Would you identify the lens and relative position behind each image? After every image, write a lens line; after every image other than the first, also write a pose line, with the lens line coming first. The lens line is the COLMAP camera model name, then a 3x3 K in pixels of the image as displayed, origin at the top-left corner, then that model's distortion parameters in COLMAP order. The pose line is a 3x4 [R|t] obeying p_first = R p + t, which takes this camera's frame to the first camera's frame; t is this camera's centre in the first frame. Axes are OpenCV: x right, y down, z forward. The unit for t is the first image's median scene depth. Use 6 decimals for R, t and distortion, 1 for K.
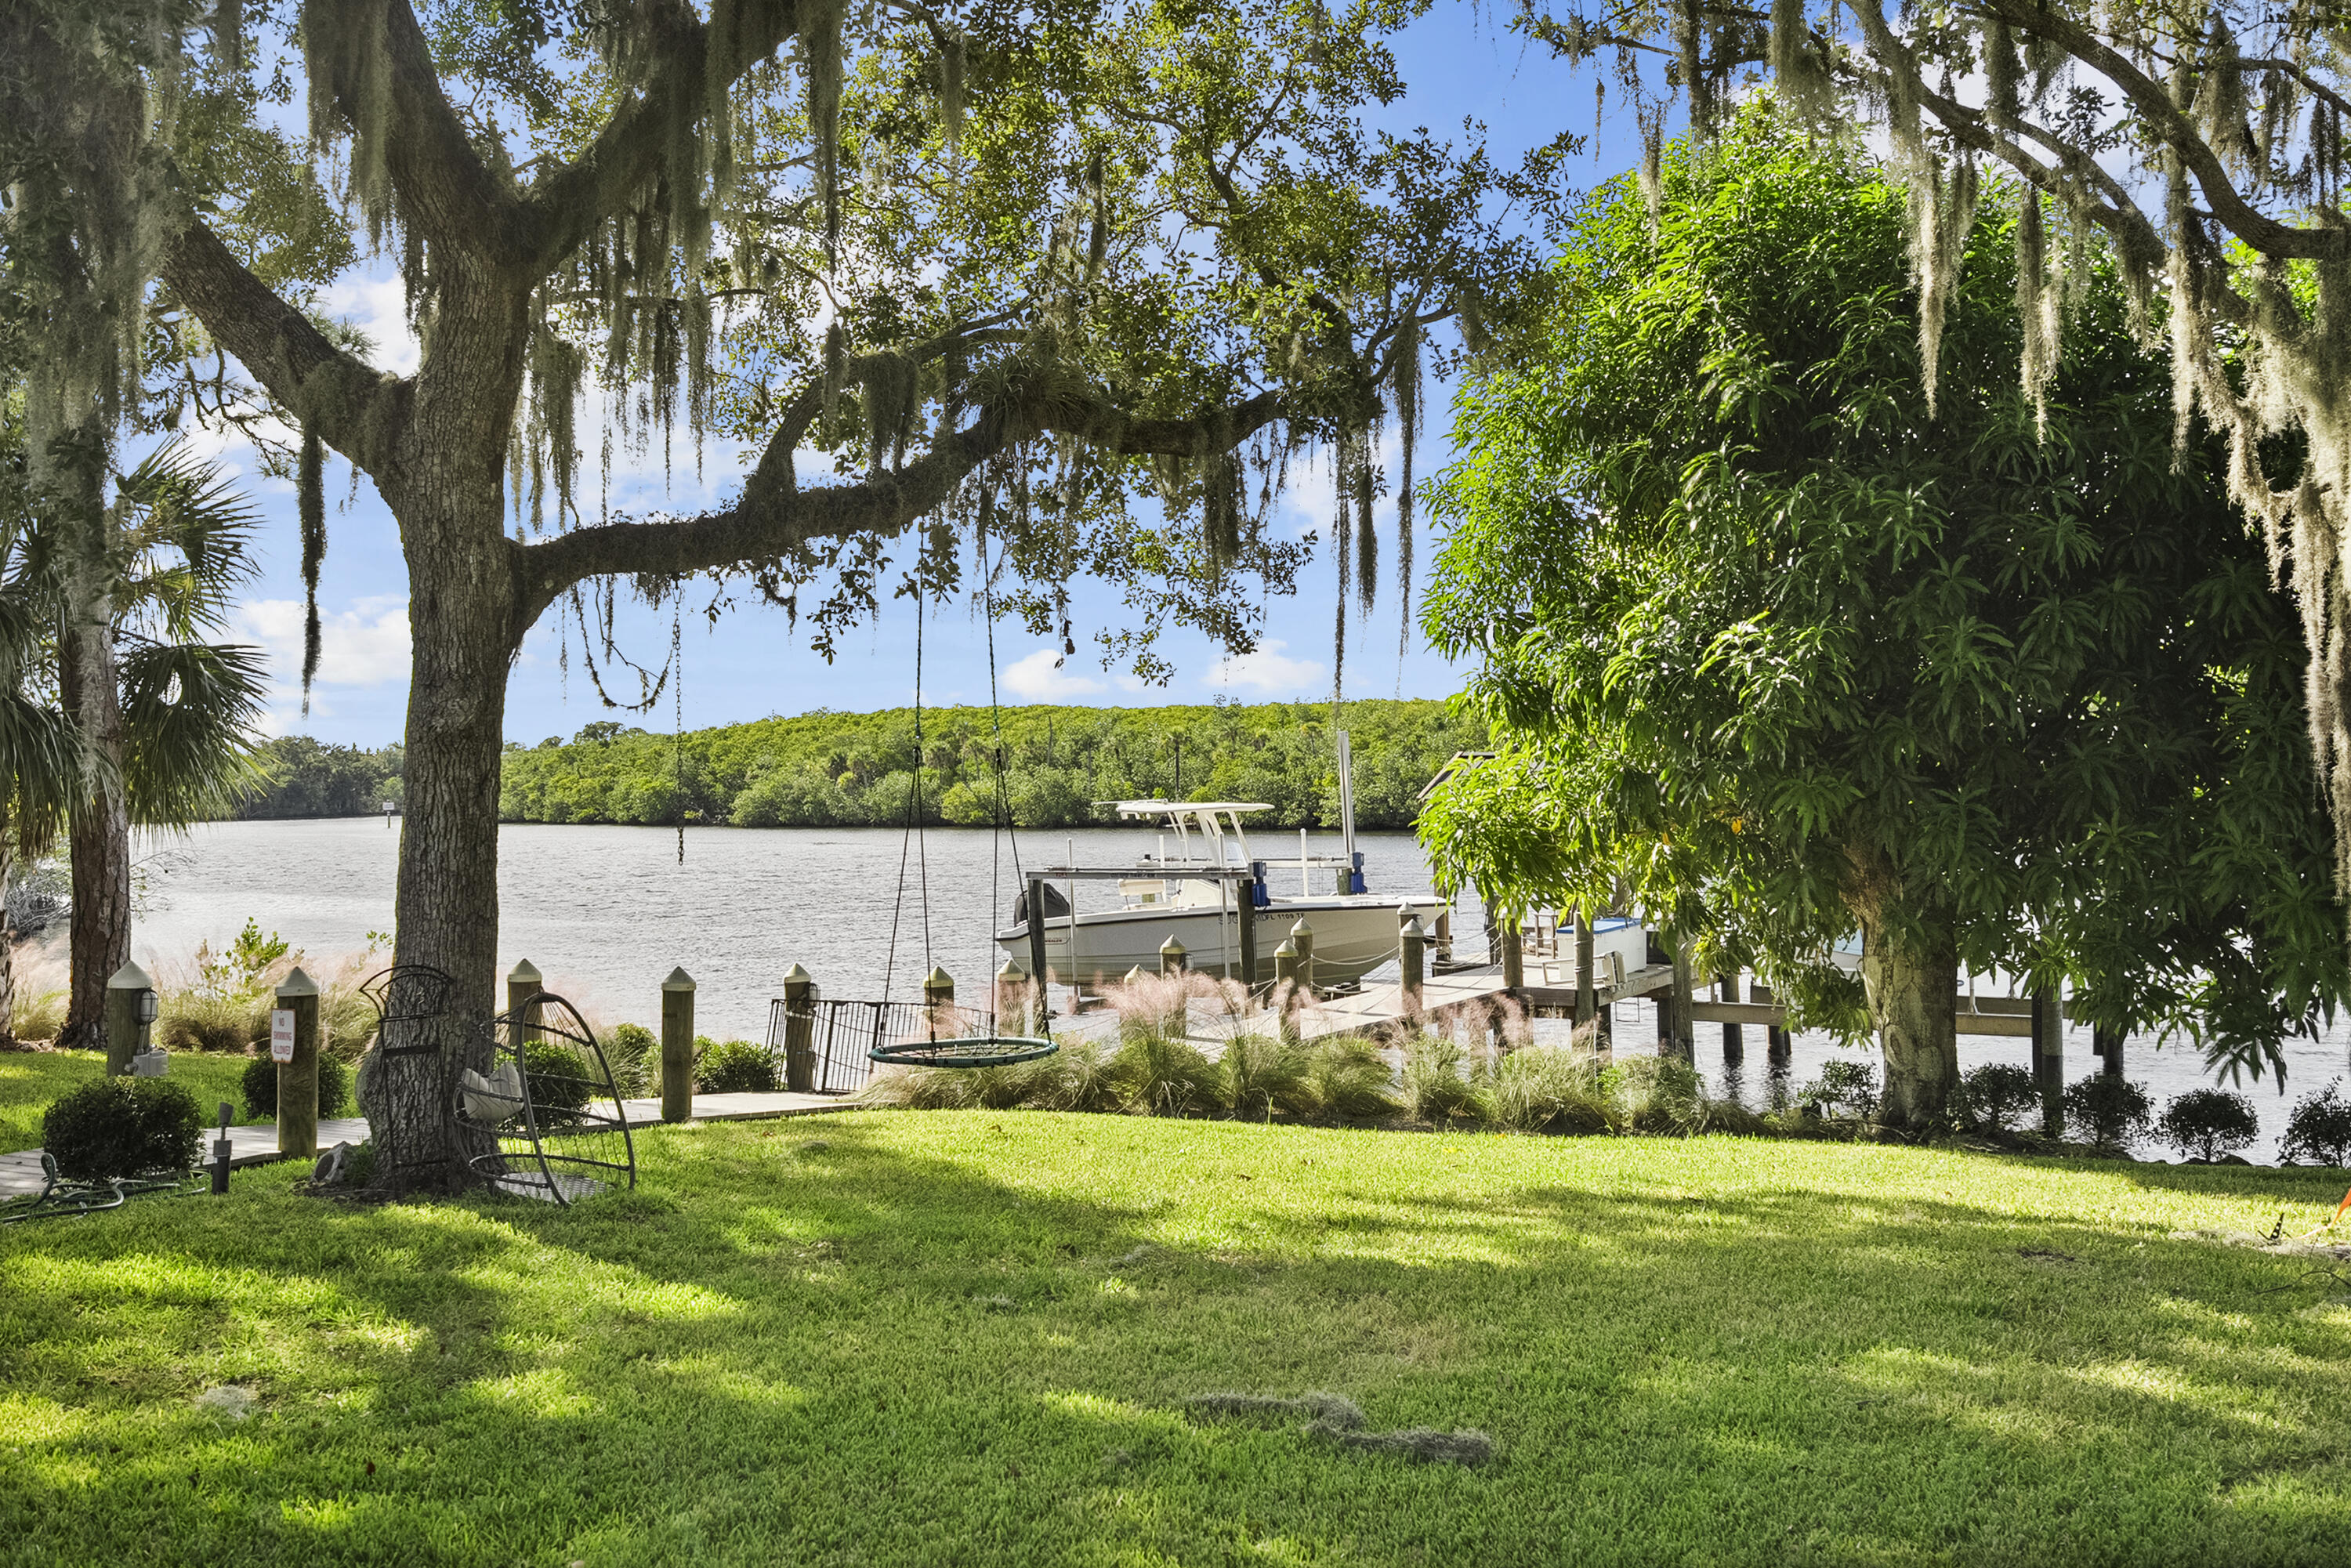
lens RADIAL K [[2250.9, 0, 1181.6], [0, 2250.9, 673.2], [0, 0, 1]] dist [0.009725, 0.004108]
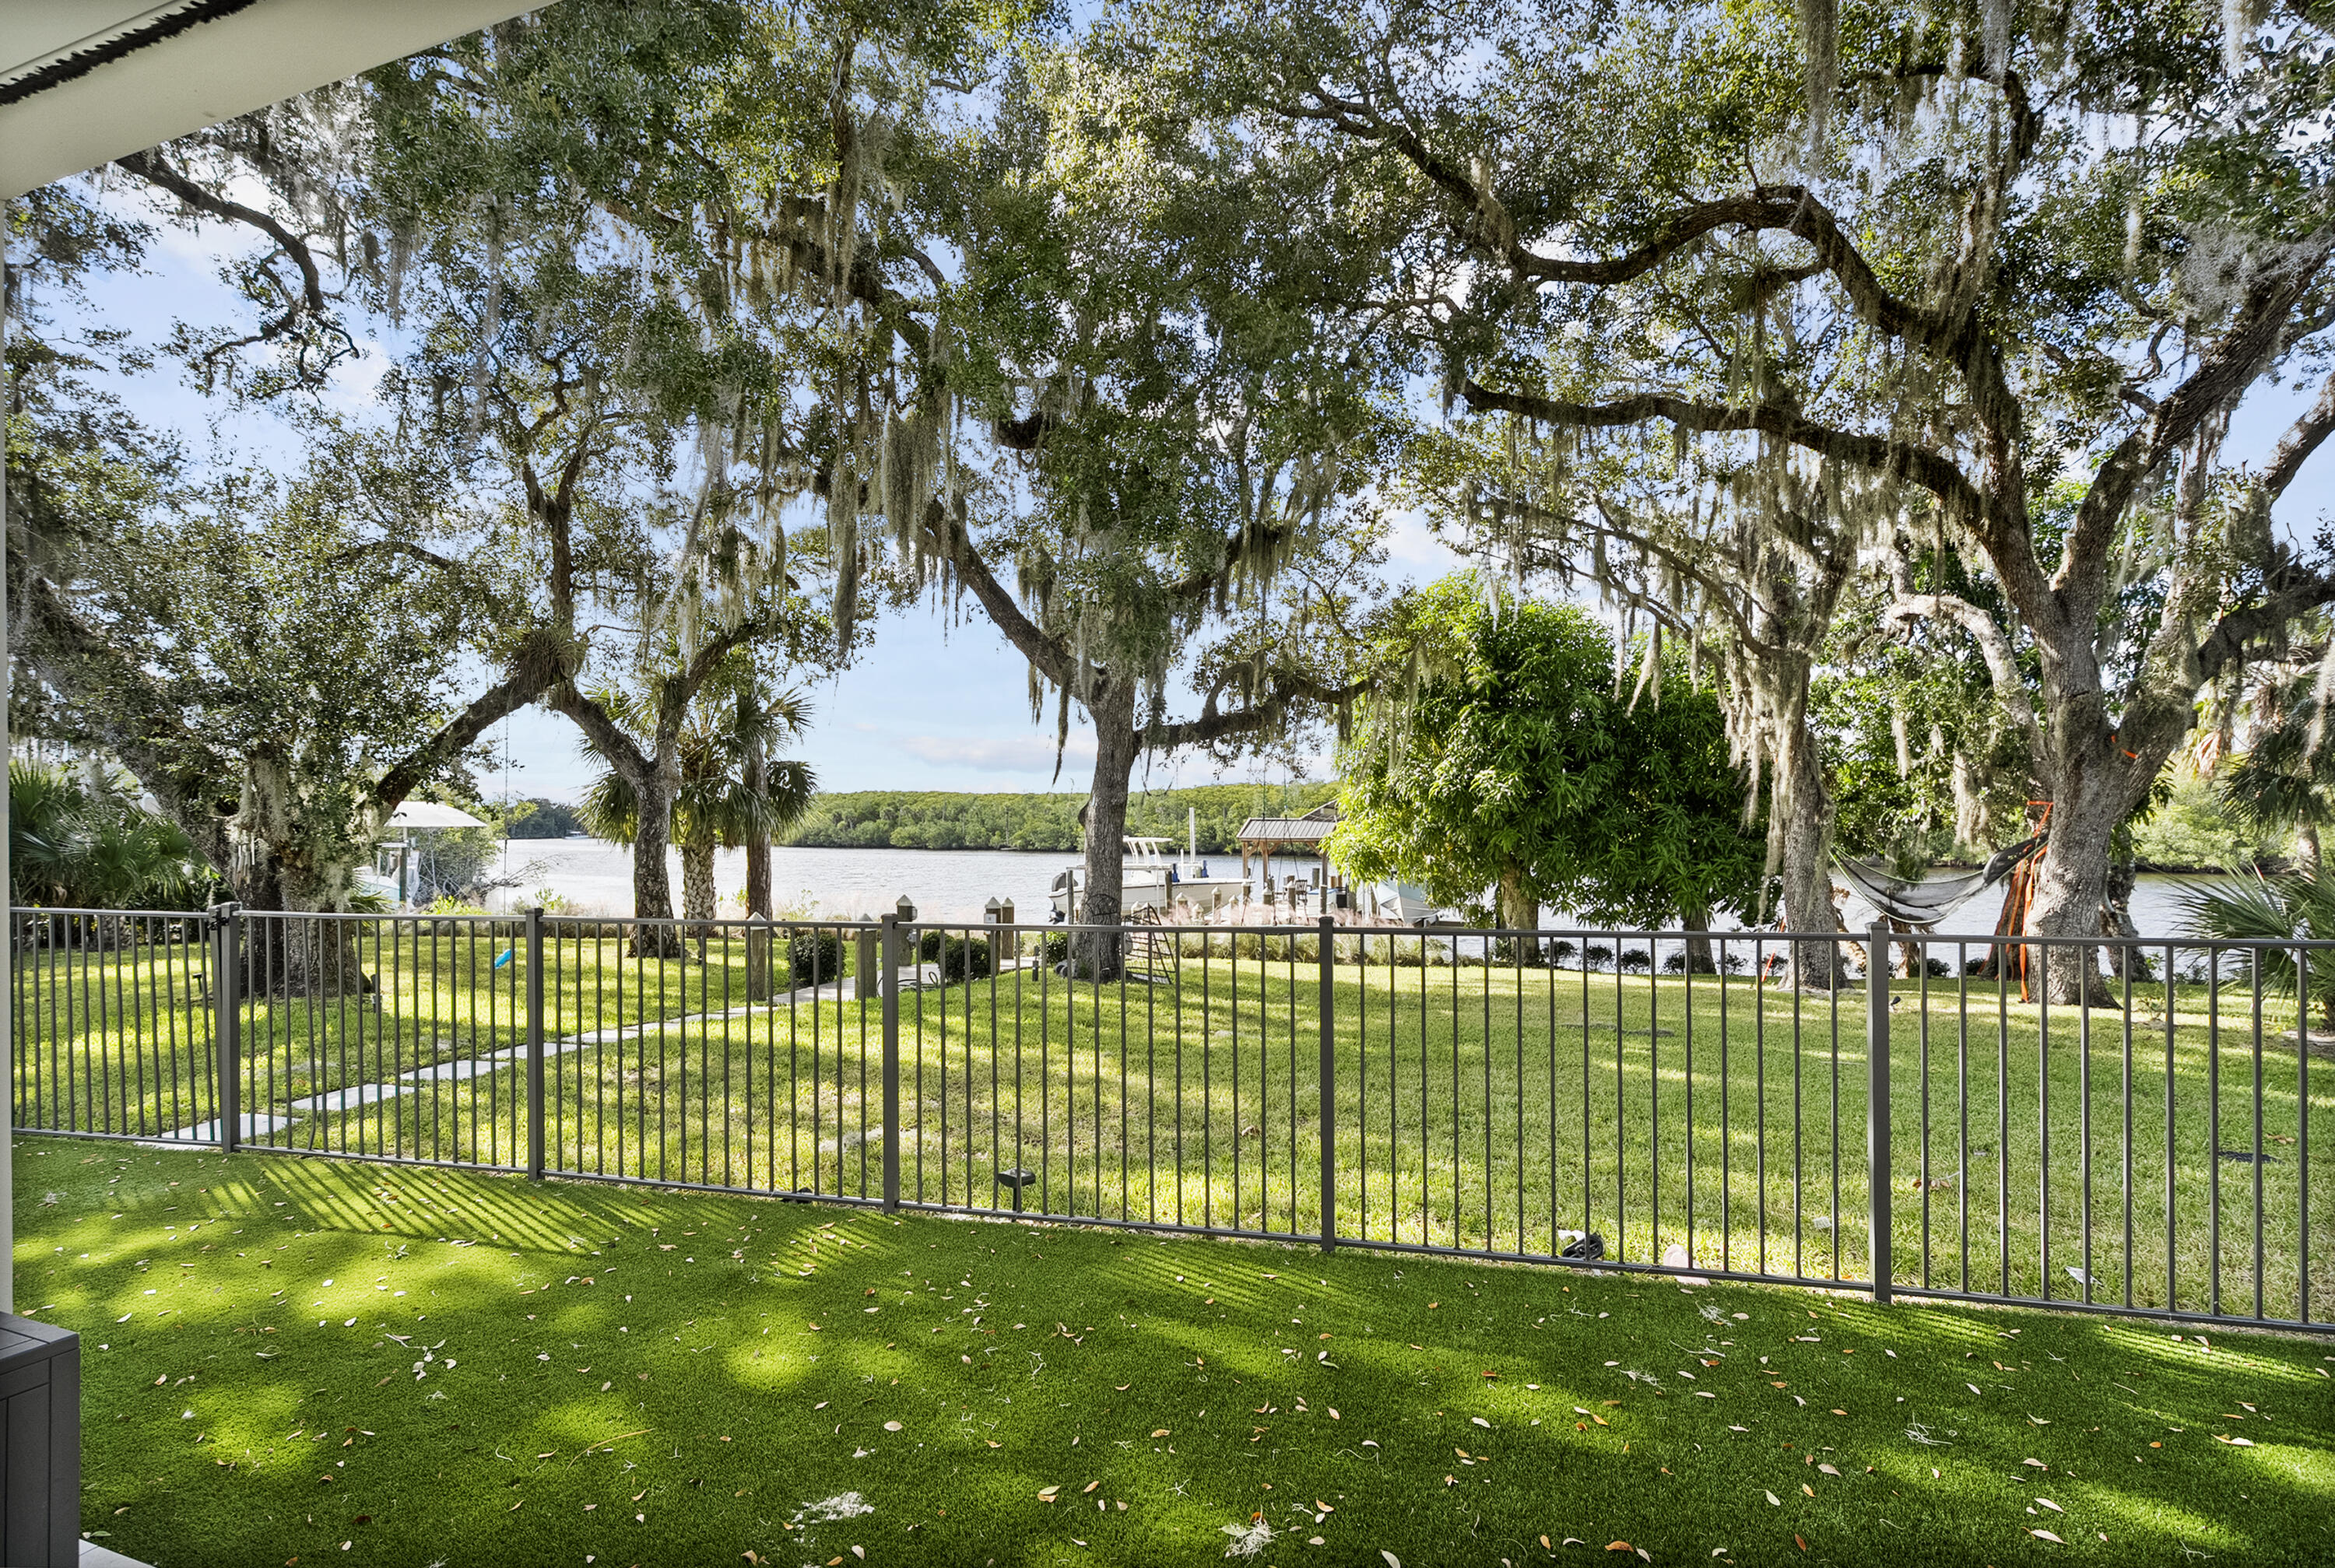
lens RADIAL K [[1062.3, 0, 1172.1], [0, 1062.3, 824.2], [0, 0, 1]] dist [-0.000515, 0.000017]
pose [[0.984721, 0.017224, 0.173284, -0.303235], [-0.024617, 0.998872, 0.040604, -0.001479], [-0.172390, -0.044249, 0.984034, -0.146210]]
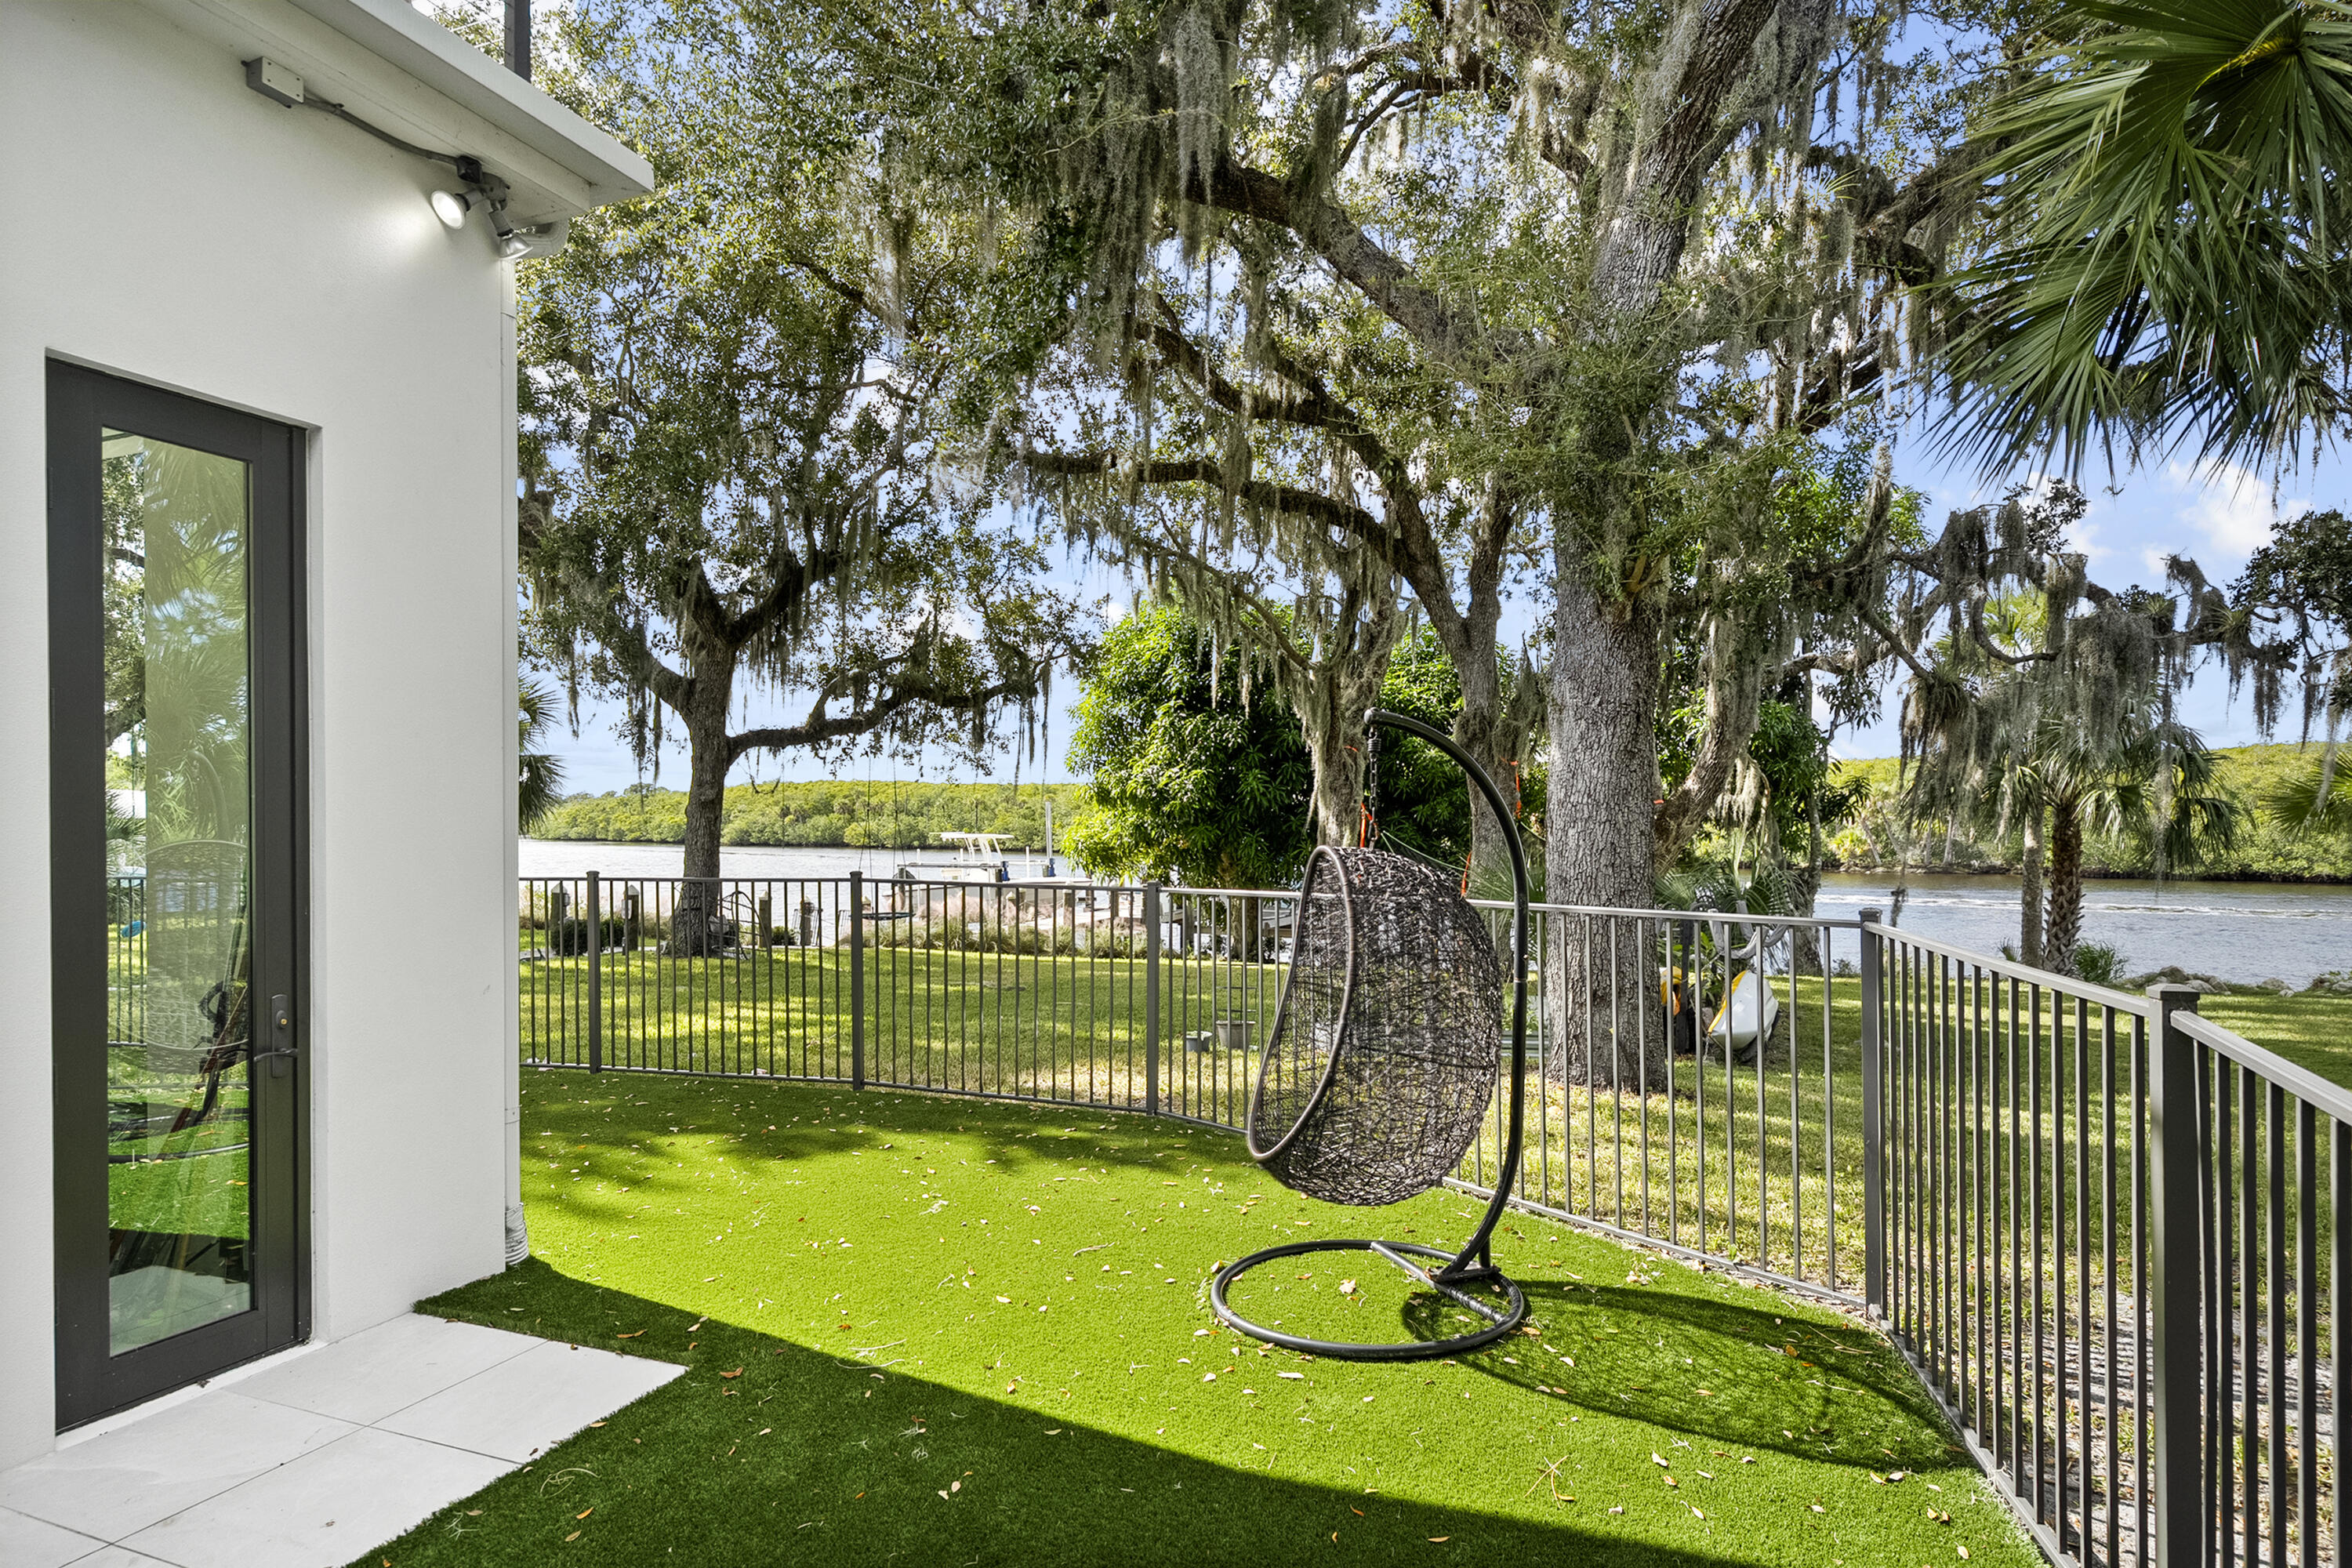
lens RADIAL K [[1253.7, 0, 1176.0], [0, 1253.7, 784.0], [0, 0, 1]] dist [-0.001143, 0.000143]
pose [[0.987899, 0.025504, 0.152987, 0.018926], [-0.027634, 0.999548, 0.011810, -0.020537], [-0.152617, -0.015895, 0.988158, -0.455667]]
